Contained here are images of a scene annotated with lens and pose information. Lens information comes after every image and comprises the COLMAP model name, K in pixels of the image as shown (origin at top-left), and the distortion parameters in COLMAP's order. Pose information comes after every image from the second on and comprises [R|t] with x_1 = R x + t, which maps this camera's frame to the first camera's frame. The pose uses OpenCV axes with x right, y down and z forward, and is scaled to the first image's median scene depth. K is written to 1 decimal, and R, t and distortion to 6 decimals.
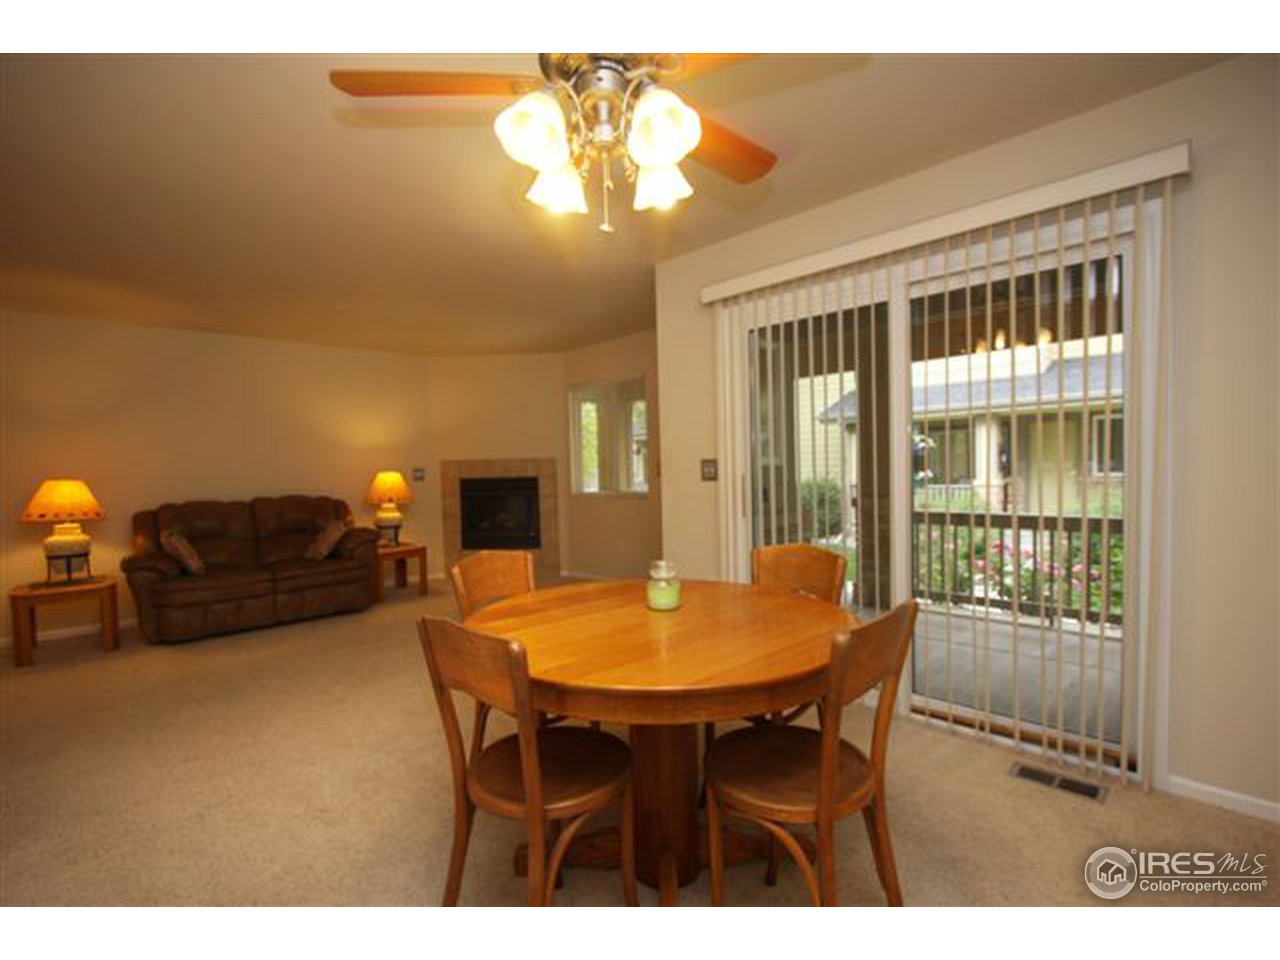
lens RADIAL K [[597.1, 0, 640.0], [0, 597.1, 480.0], [0, 0, 1]] dist [-0.001718, -0.000196]
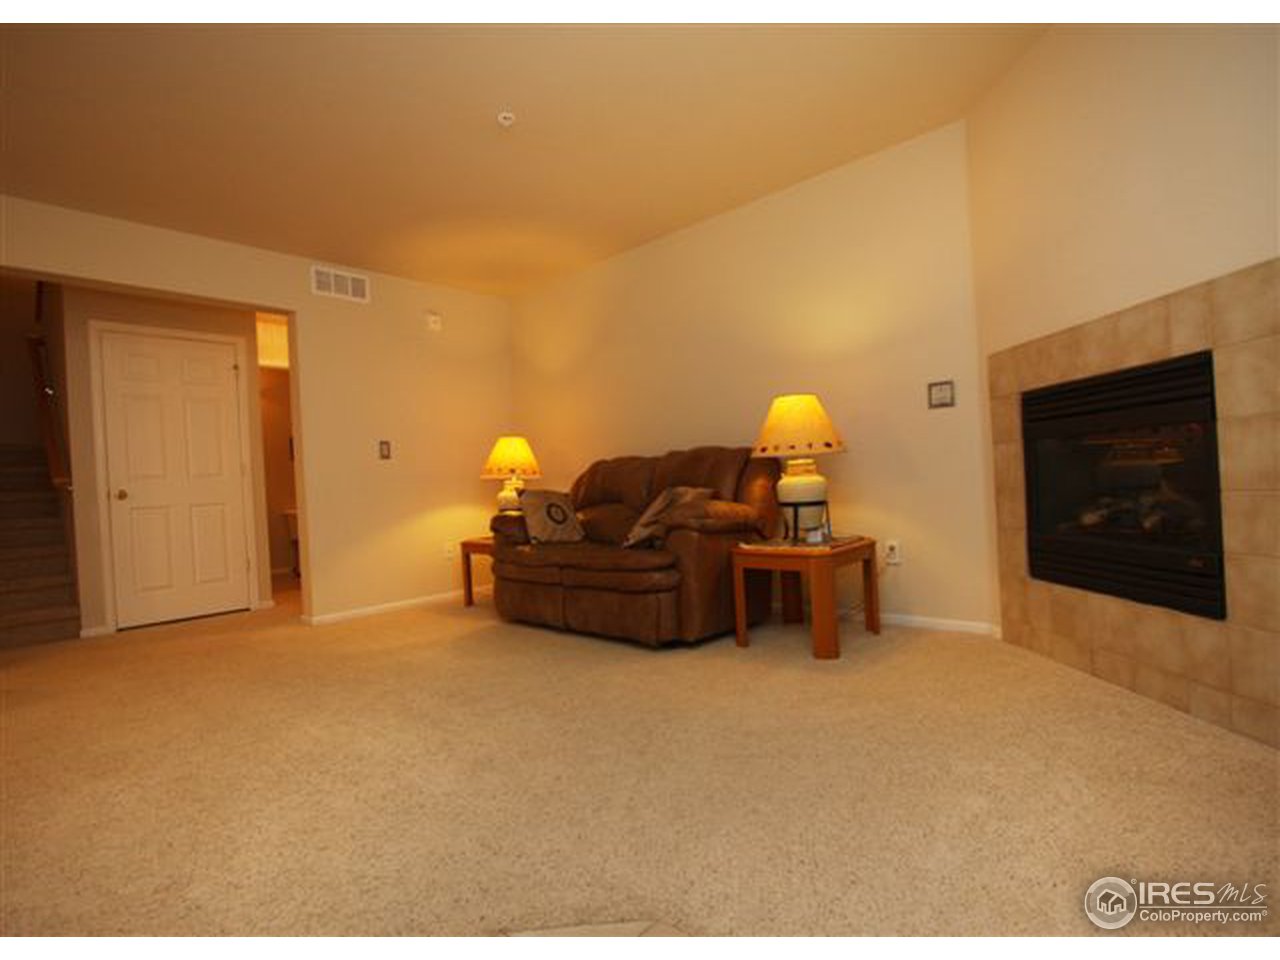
lens RADIAL K [[597.1, 0, 640.0], [0, 597.1, 480.0], [0, 0, 1]] dist [-0.001718, -0.000196]
pose [[0.079089, 0.022245, -0.996619, 0.071674], [0.041909, 0.998793, 0.025619, 0.034835], [0.995986, -0.043794, 0.078061, 0.727827]]
